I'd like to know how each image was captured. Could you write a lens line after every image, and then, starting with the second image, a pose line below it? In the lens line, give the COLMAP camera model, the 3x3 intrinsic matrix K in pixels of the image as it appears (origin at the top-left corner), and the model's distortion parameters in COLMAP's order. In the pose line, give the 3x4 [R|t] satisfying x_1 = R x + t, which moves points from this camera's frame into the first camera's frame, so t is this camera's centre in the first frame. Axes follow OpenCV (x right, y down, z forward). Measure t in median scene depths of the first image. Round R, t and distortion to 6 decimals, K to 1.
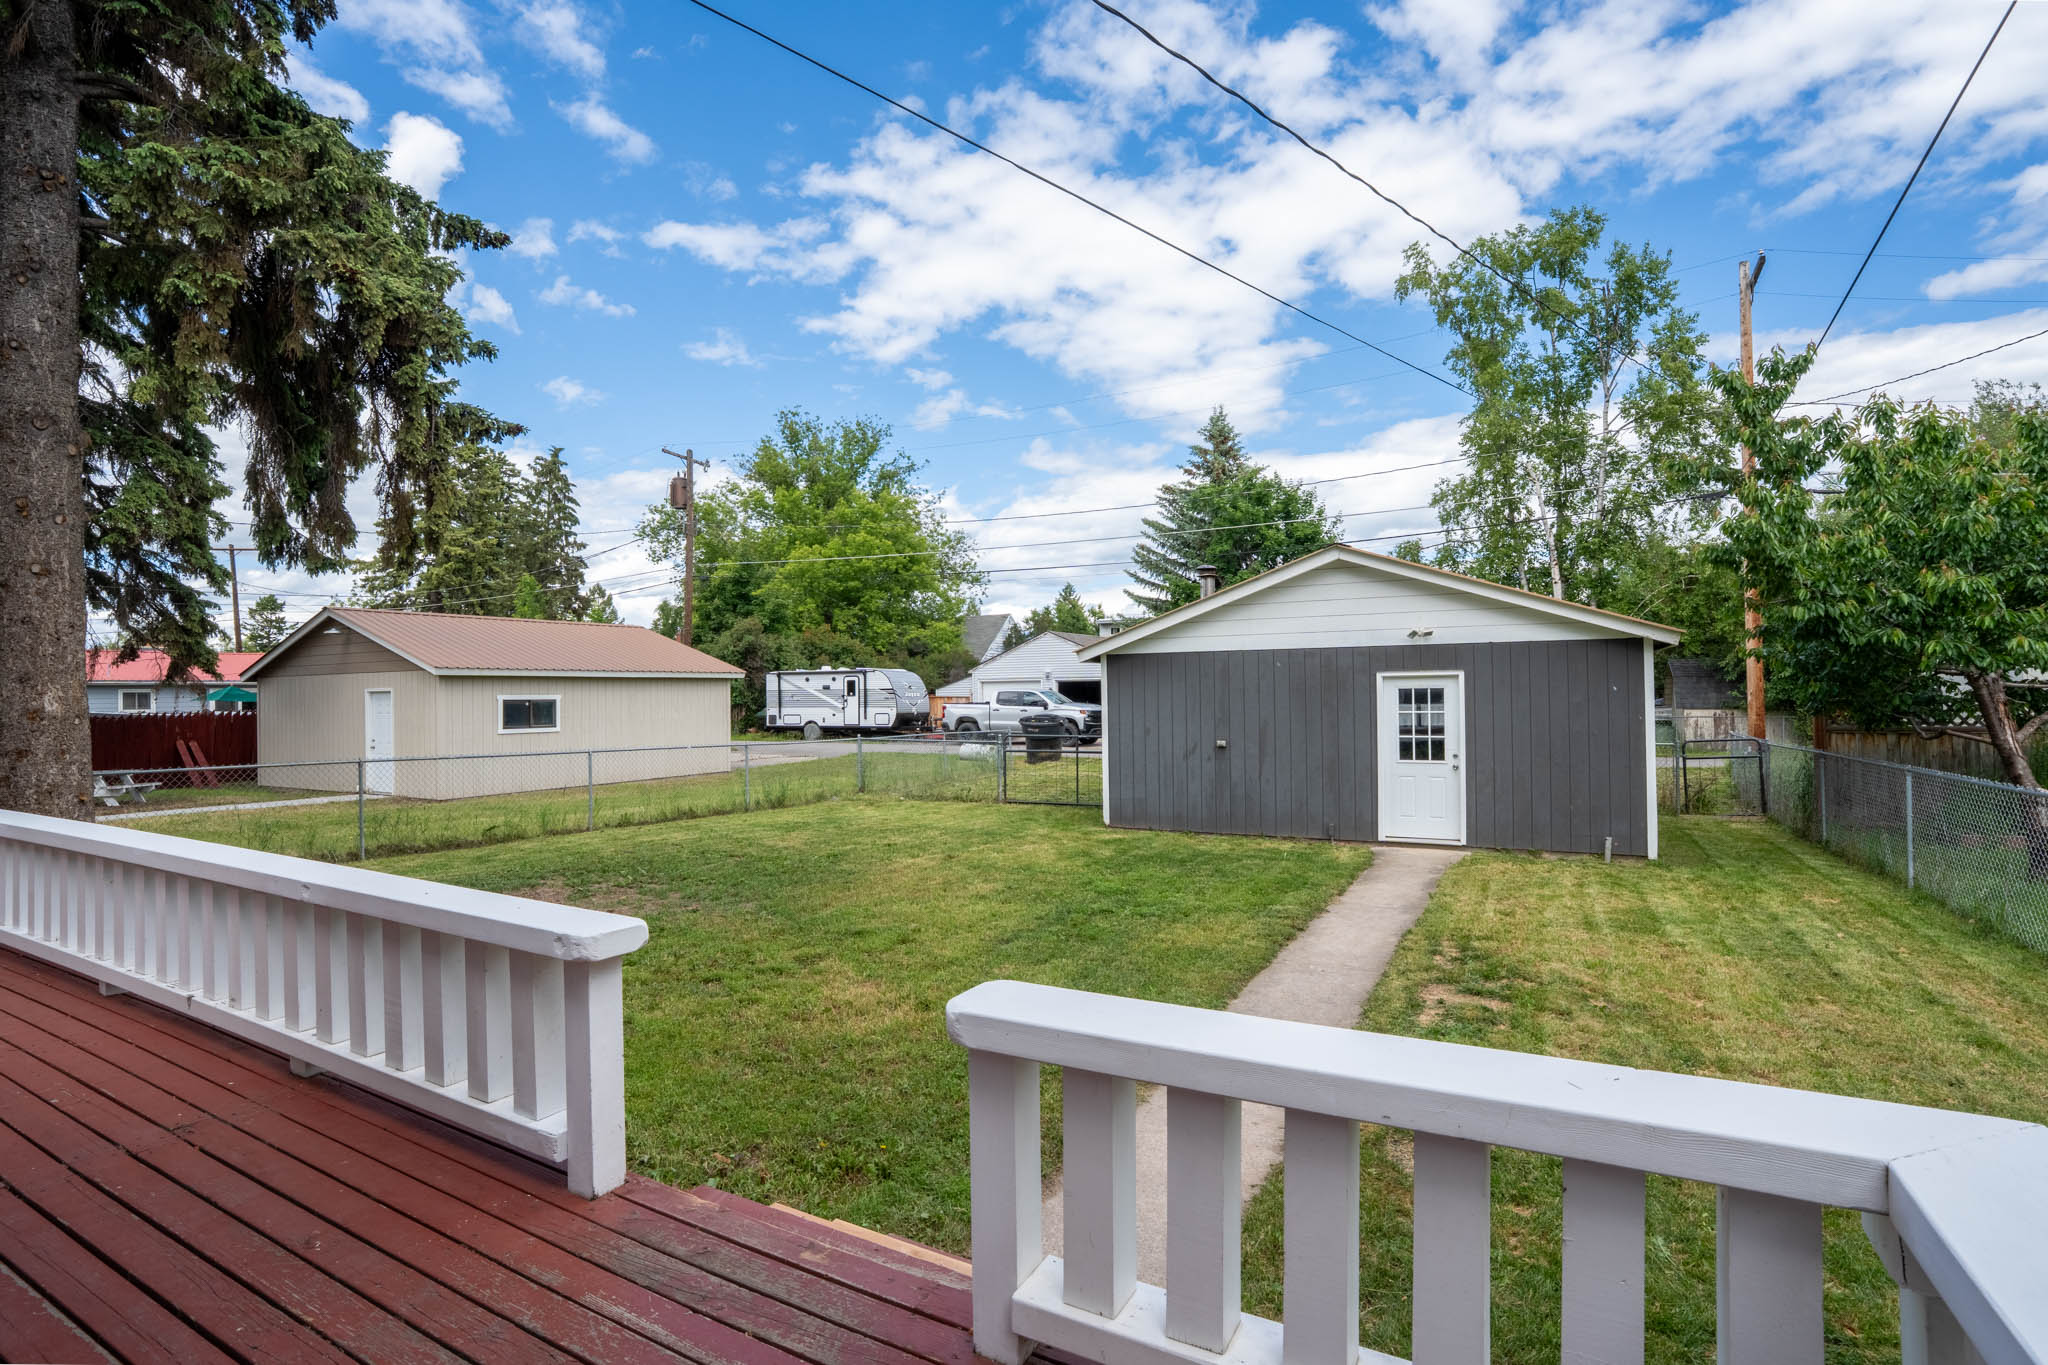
lens RADIAL K [[958.0, 0, 1024.0], [0, 958.0, 682.5], [0, 0, 1]] dist [-0.068467, 0.027522]
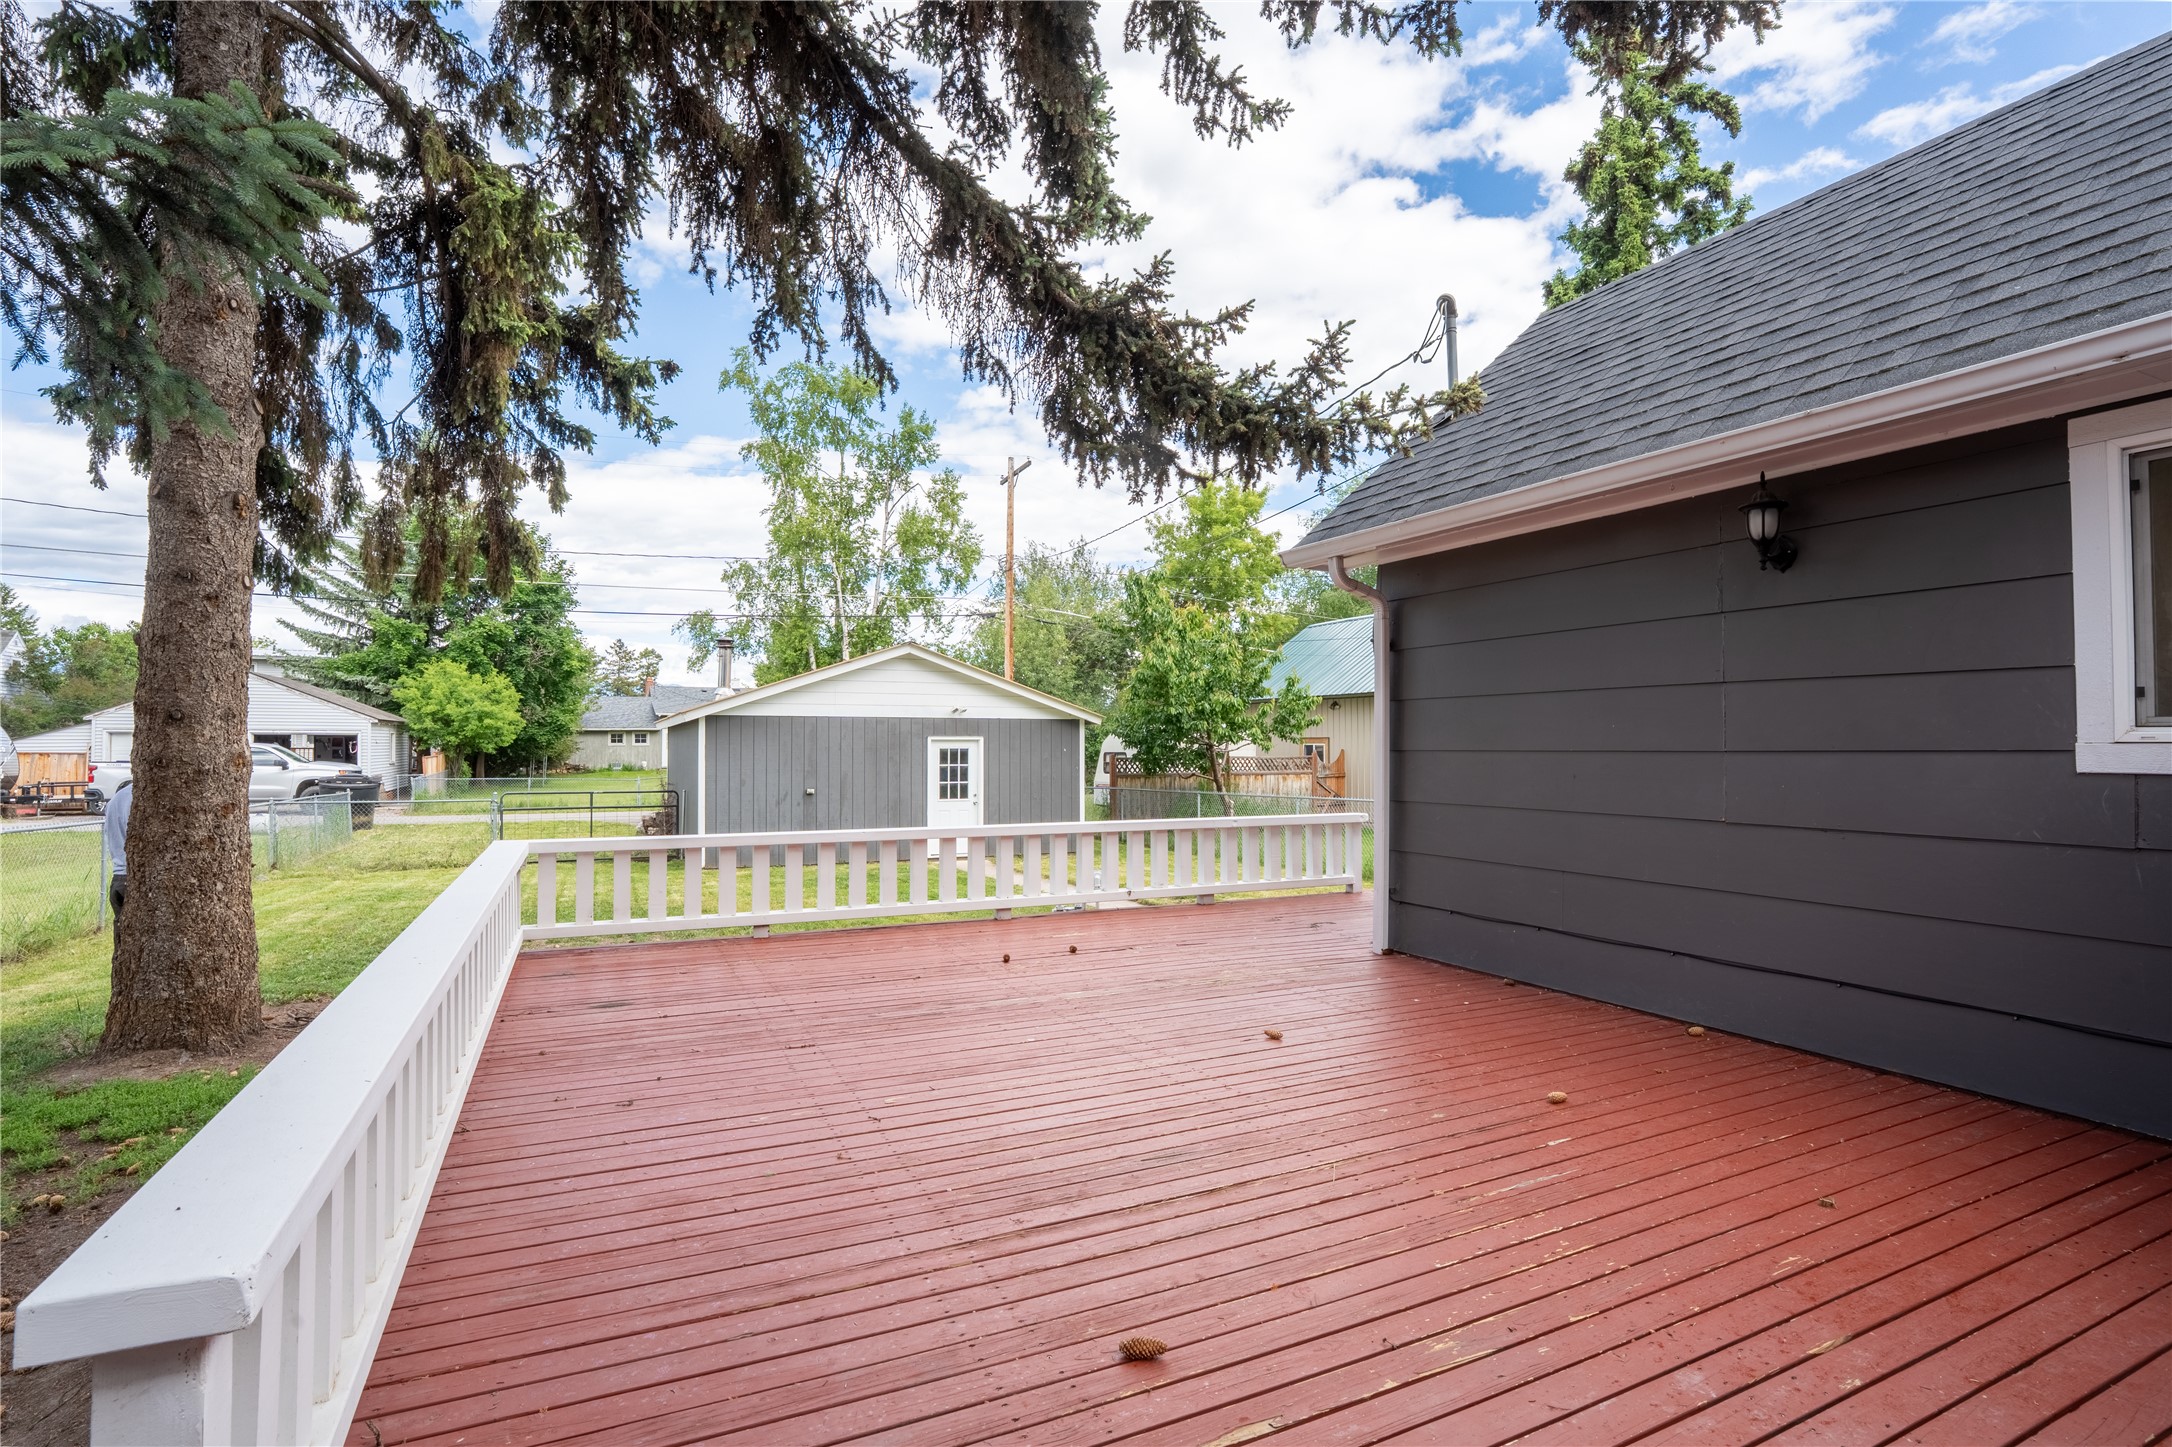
lens RADIAL K [[1016.1, 0, 1086.0], [0, 1016.1, 723.5], [0, 0, 1]] dist [-0.068467, 0.027522]
pose [[0.597691, 0.030088, 0.801162, -0.317526], [-0.014005, 0.999535, -0.027090, 0.003284], [-0.801604, 0.004971, 0.597834, -0.034562]]
